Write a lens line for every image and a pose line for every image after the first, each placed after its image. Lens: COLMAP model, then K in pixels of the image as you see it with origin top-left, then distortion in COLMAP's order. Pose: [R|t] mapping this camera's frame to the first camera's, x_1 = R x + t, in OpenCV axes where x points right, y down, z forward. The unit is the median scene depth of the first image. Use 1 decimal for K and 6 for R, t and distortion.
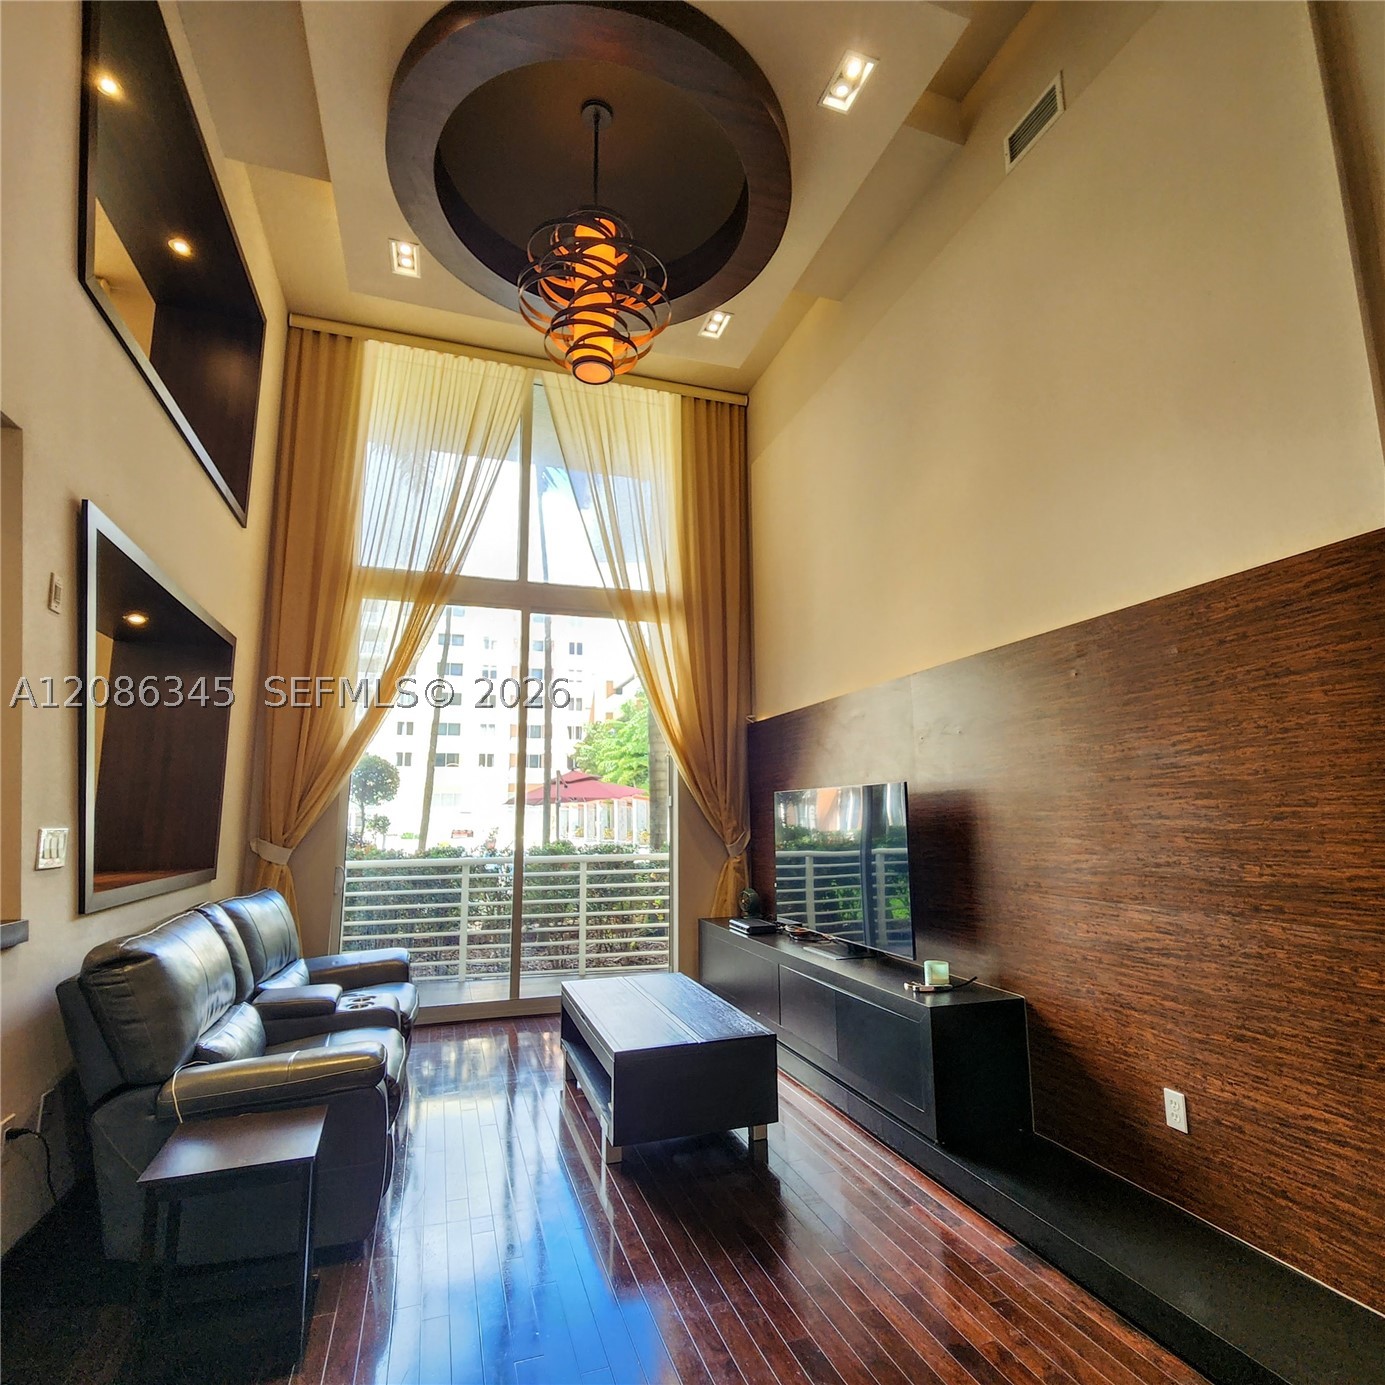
lens RADIAL K [[759.9, 0, 691.0], [0, 759.9, 695.4], [0, 0, 1]] dist [0.003851, -0.000281]
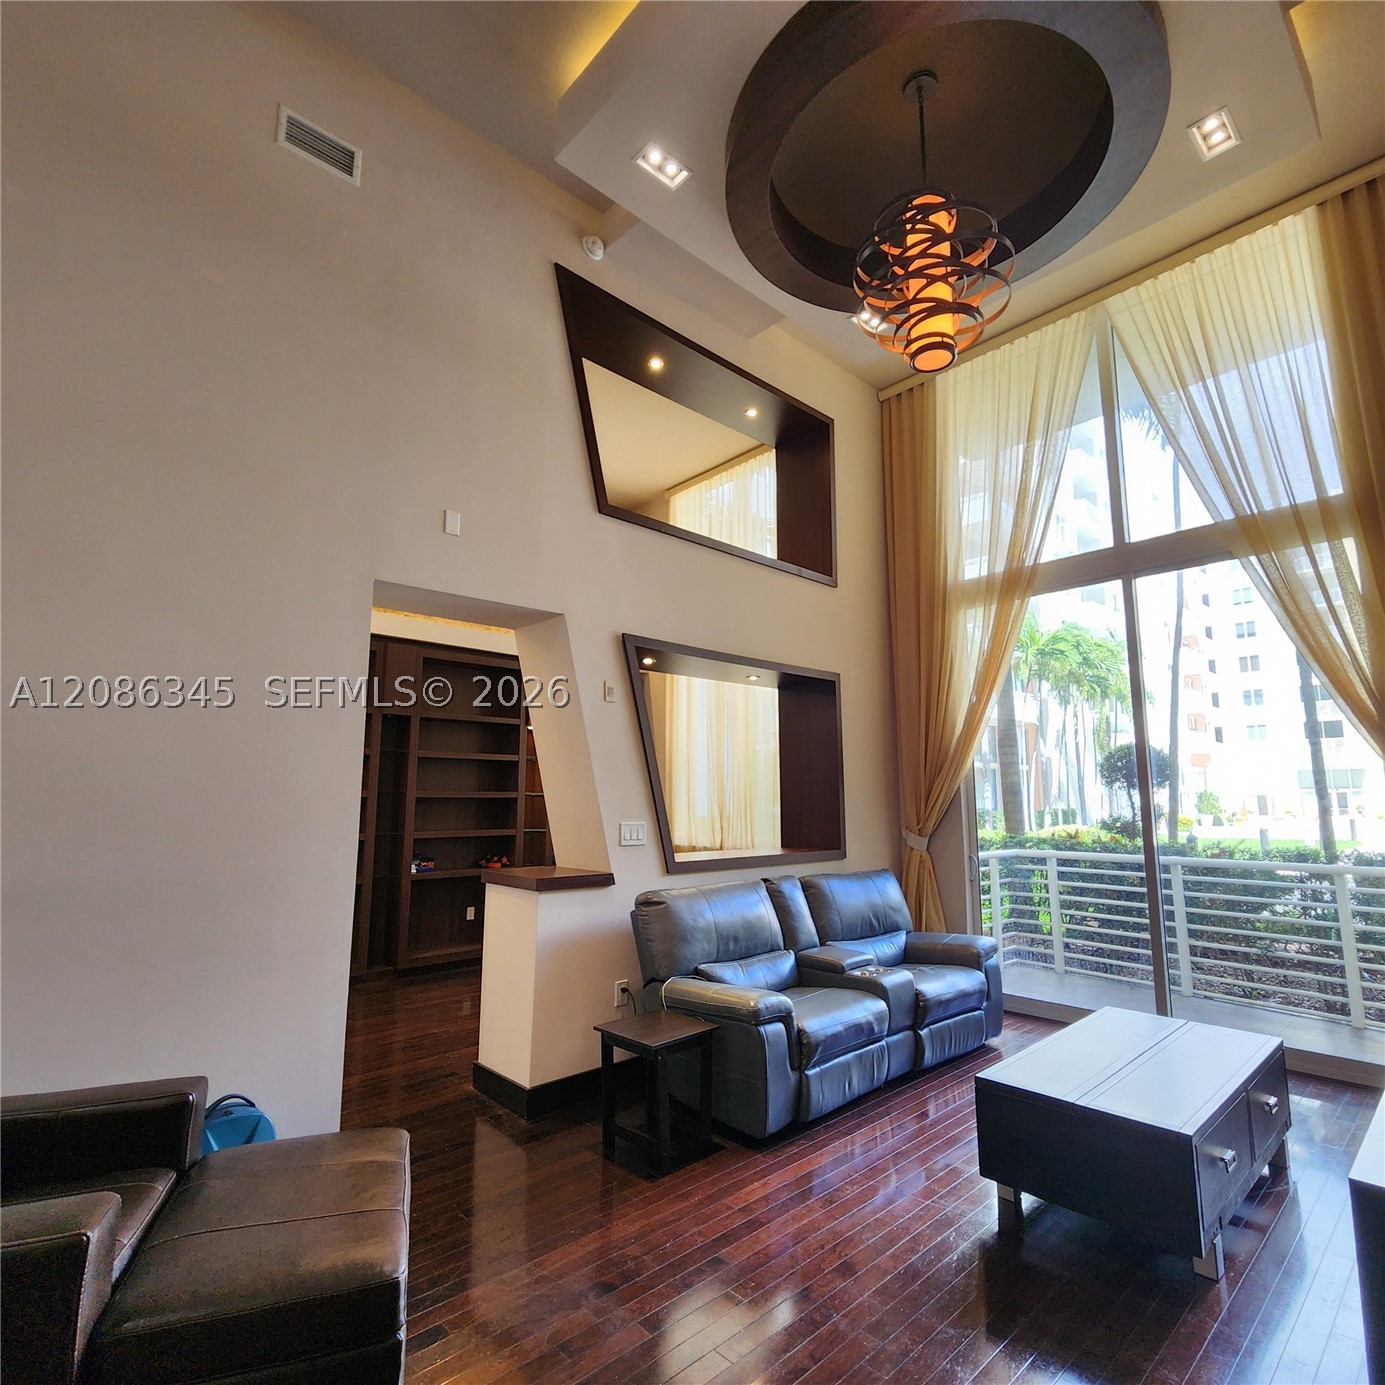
lens RADIAL K [[755.0, 0, 692.5], [0, 755.0, 692.5], [0, 0, 1]] dist [0.002913, 0.000569]
pose [[0.418296, -0.121619, -0.900132, 0.402289], [0.142479, 0.987513, -0.067215, 0.007059], [0.897066, -0.100135, 0.430401, 0.197299]]
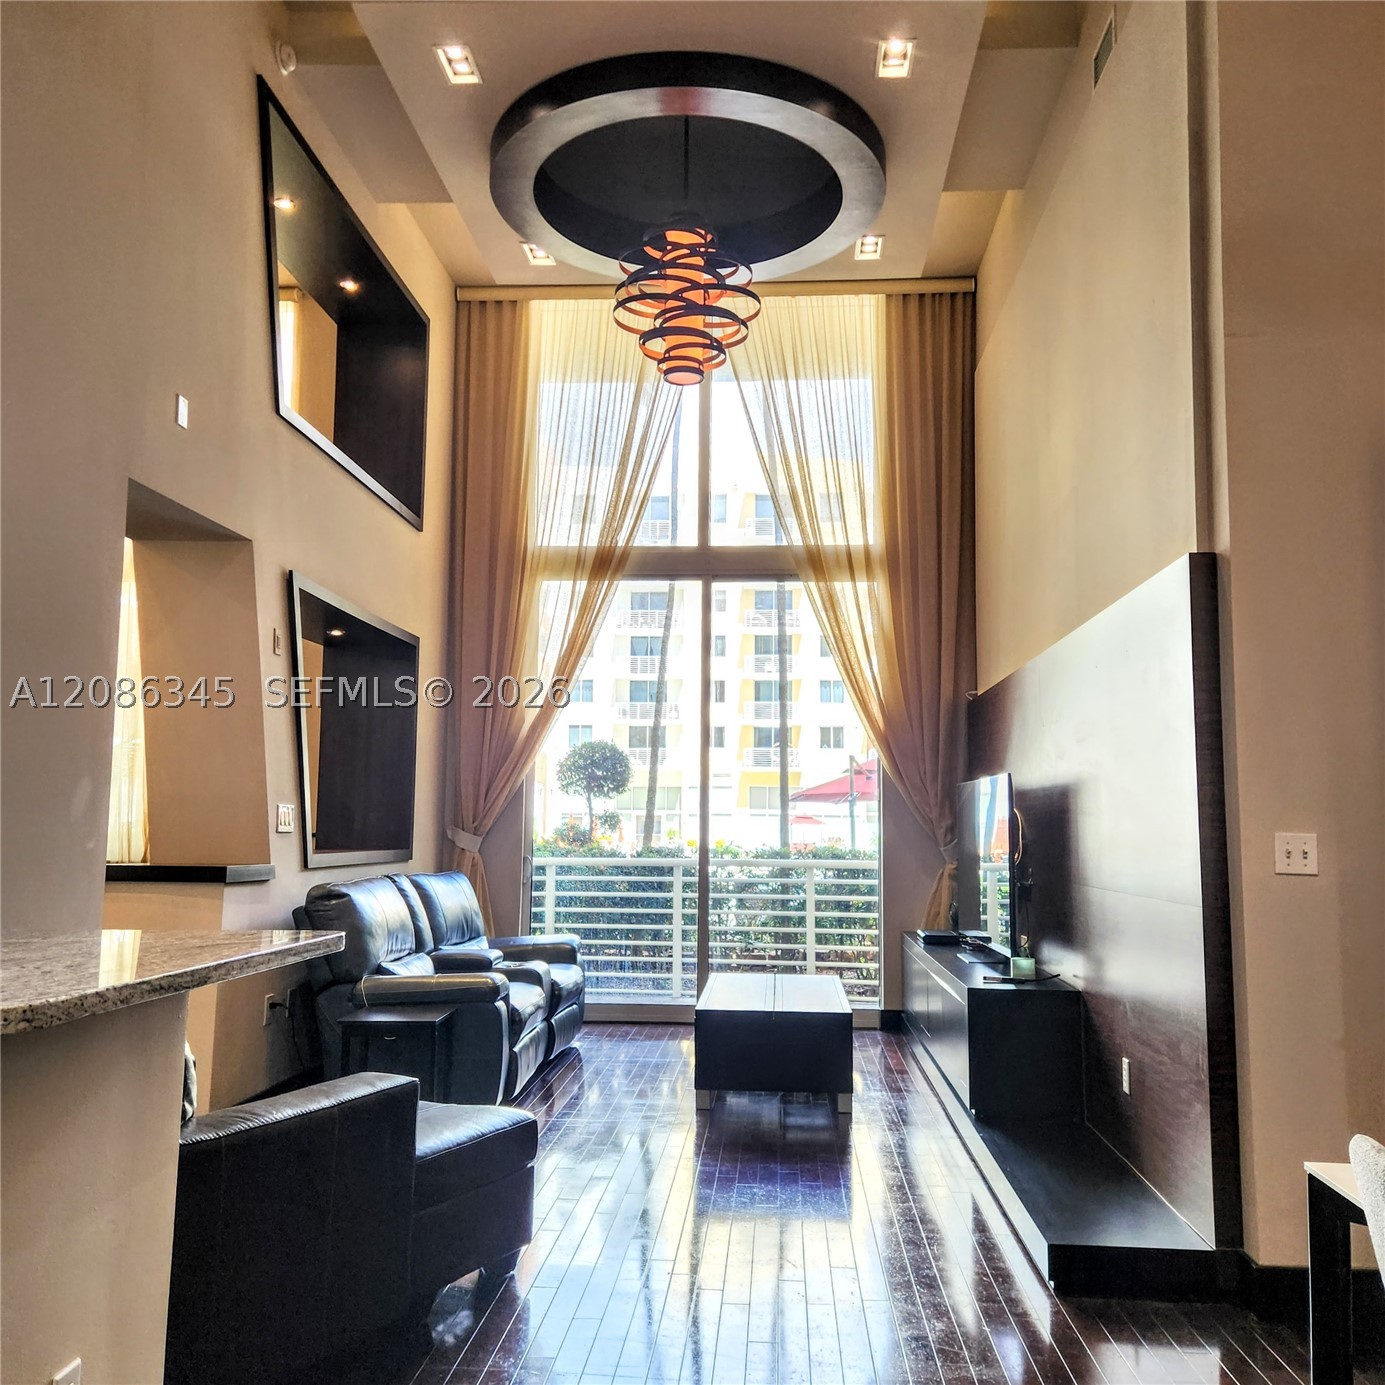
lens RADIAL K [[1260.8, 0, 692.5], [0, 1260.8, 692.5], [0, 0, 1]] dist [0.085347, -0.008168]
pose [[0.924178, -0.022913, -0.381274, 0.387063], [0.042720, 0.998137, 0.043568, -0.052884], [0.379565, -0.056552, 0.923435, -0.446035]]
